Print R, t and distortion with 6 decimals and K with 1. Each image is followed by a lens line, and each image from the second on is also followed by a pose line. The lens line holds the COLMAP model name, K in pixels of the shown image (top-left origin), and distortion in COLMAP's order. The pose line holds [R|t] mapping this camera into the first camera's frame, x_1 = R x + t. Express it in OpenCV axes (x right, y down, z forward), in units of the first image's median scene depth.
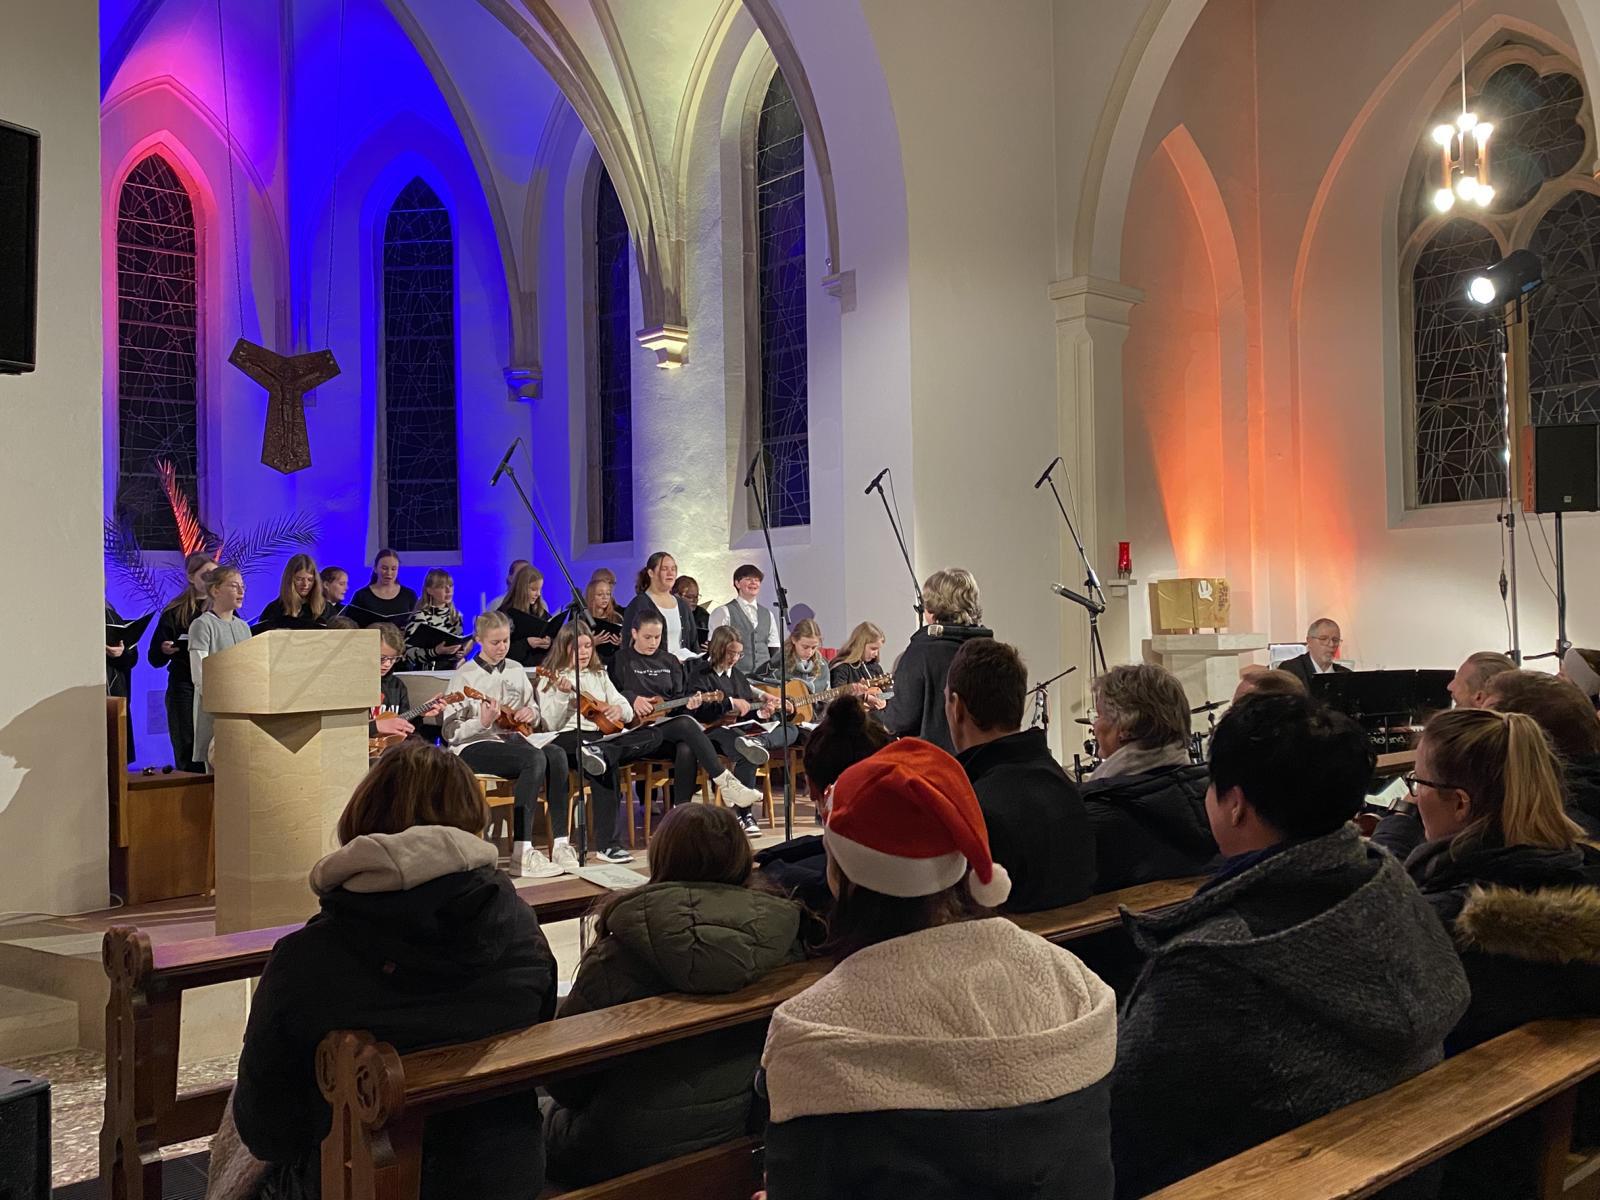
lens RADIAL K [[1424.3, 0, 799.9], [0, 1424.3, 592.2], [0, 0, 1]] dist [0.140428, -0.306816]
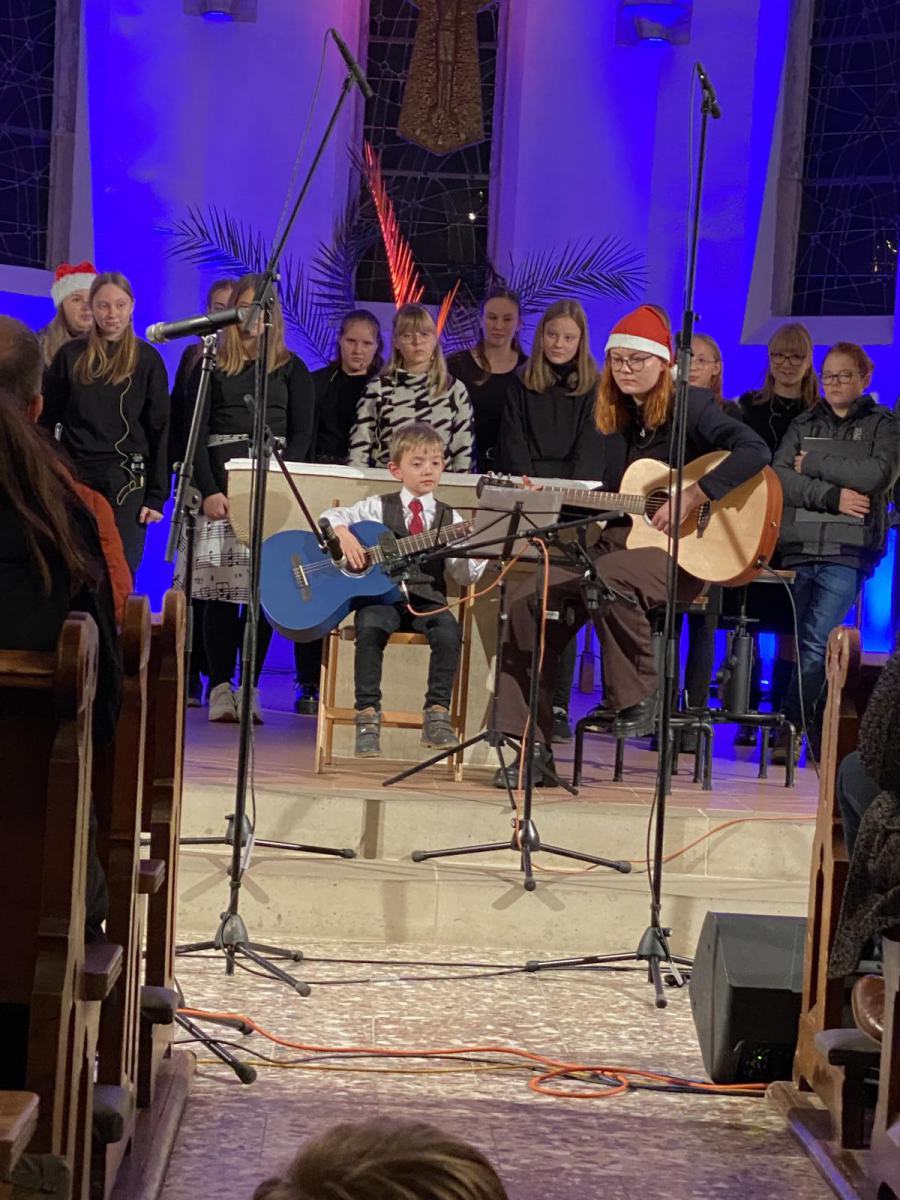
lens RADIAL K [[3073.9, 0, 450.0], [0, 3073.9, 600.0], [0, 0, 1]] dist [0.120613, 0.674843]
pose [[0.767894, 0.073258, -0.636375, 0.407315], [-0.054208, 0.997307, 0.049397, 0.031050], [0.638280, -0.003435, 0.769797, 0.061791]]
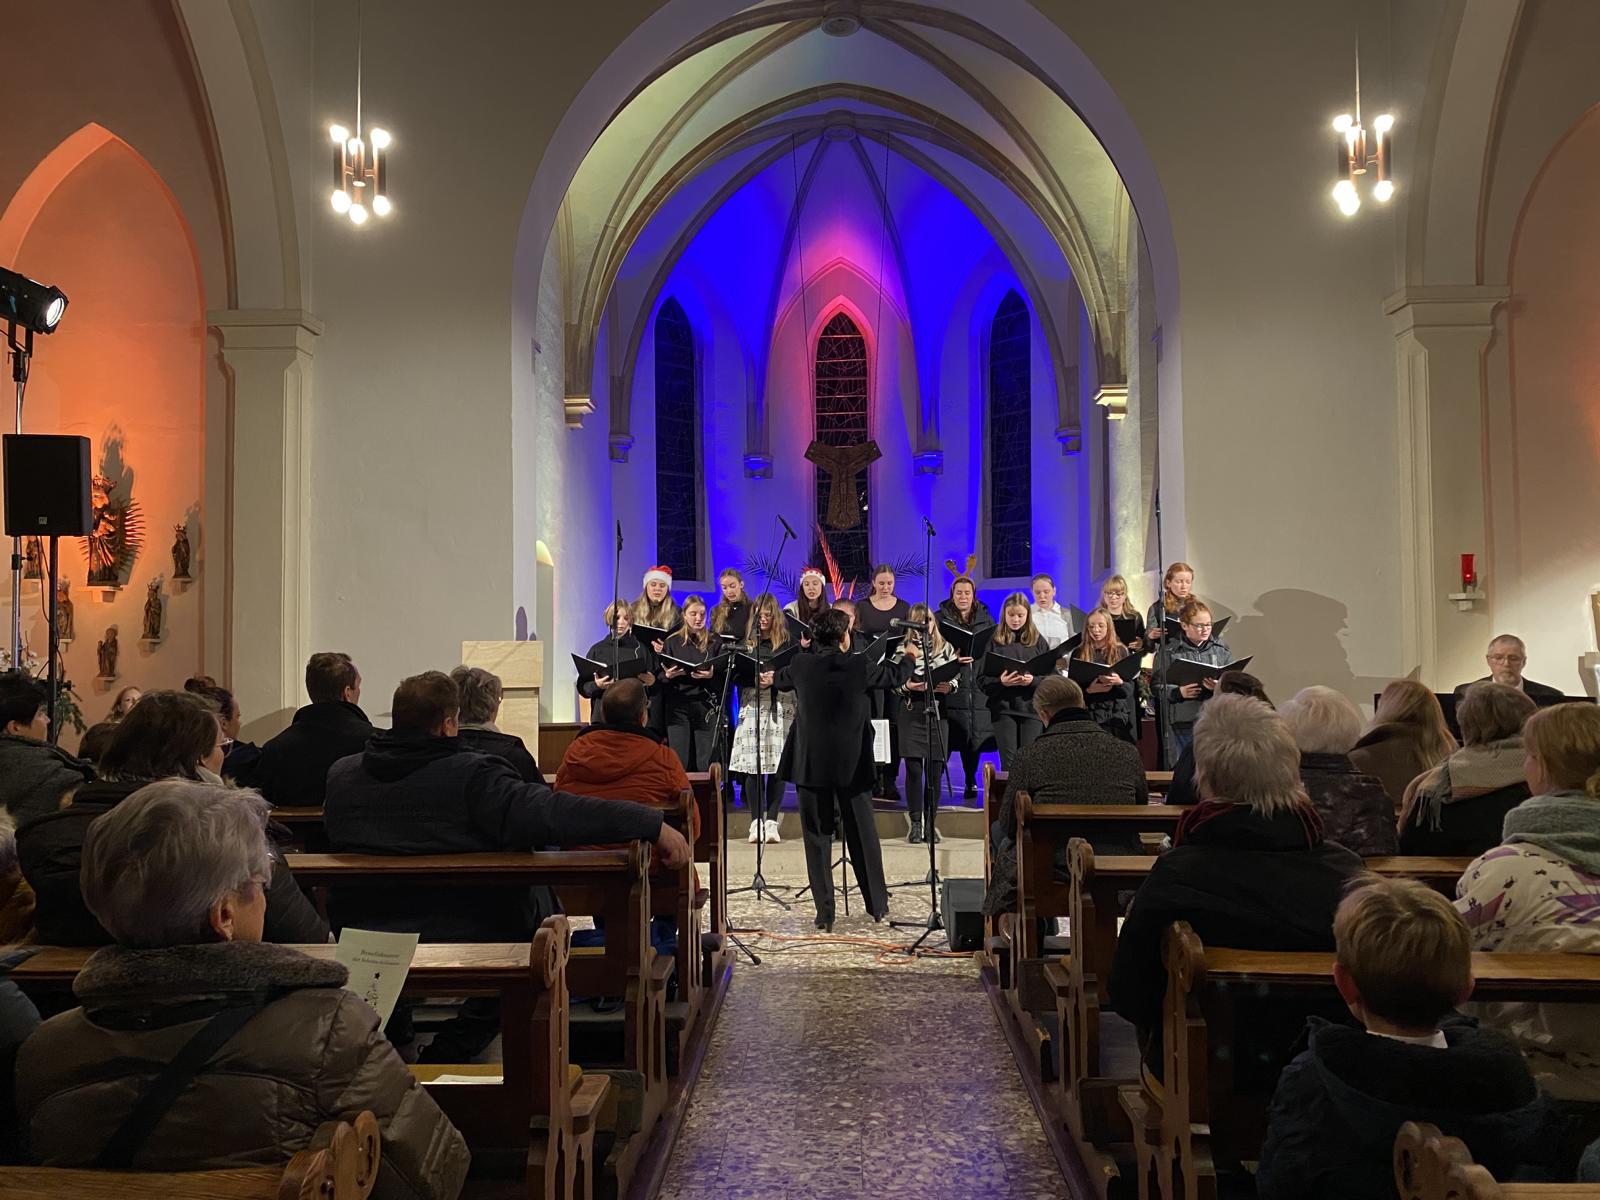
lens RADIAL K [[1206.8, 0, 794.6], [0, 1206.8, 594.5], [0, 0, 1]] dist [0.140544, -0.311078]
pose [[0.722694, -0.017539, -0.690945, 0.415184], [0.013138, 0.999846, -0.011638, -0.003582], [0.691043, -0.000667, 0.722814, 0.086912]]
